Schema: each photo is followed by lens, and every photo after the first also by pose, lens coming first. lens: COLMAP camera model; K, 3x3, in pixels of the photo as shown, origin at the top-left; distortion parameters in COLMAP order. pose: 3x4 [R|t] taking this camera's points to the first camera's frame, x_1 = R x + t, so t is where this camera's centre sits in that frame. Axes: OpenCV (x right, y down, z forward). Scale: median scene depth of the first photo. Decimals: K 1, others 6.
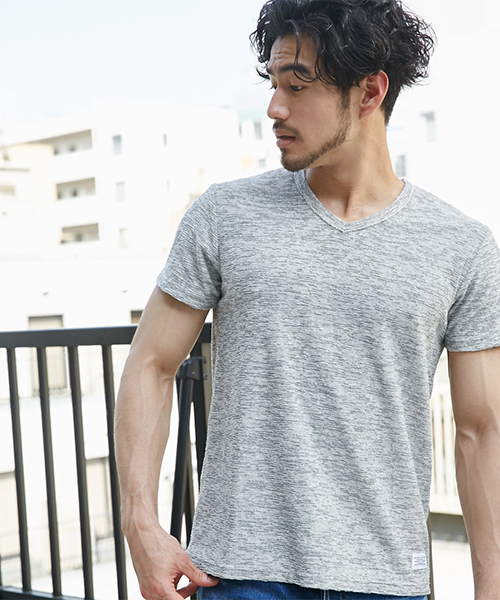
lens RADIAL K [[1287.6, 0, 250.0], [0, 1287.6, 300.0], [0, 0, 1]] dist [0.175269, -0.100605]
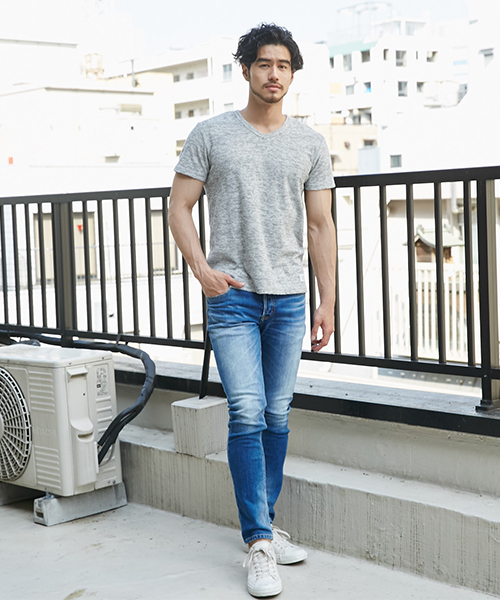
lens RADIAL K [[1146.8, 0, 250.0], [0, 1146.8, 300.0], [0, 0, 1]] dist [-0.015873, 0.178958]
pose [[0.995880, 0.032852, -0.084526, 0.022343], [-0.026286, 0.996634, 0.077653, 0.009365], [0.086792, -0.075111, 0.993391, -0.102177]]
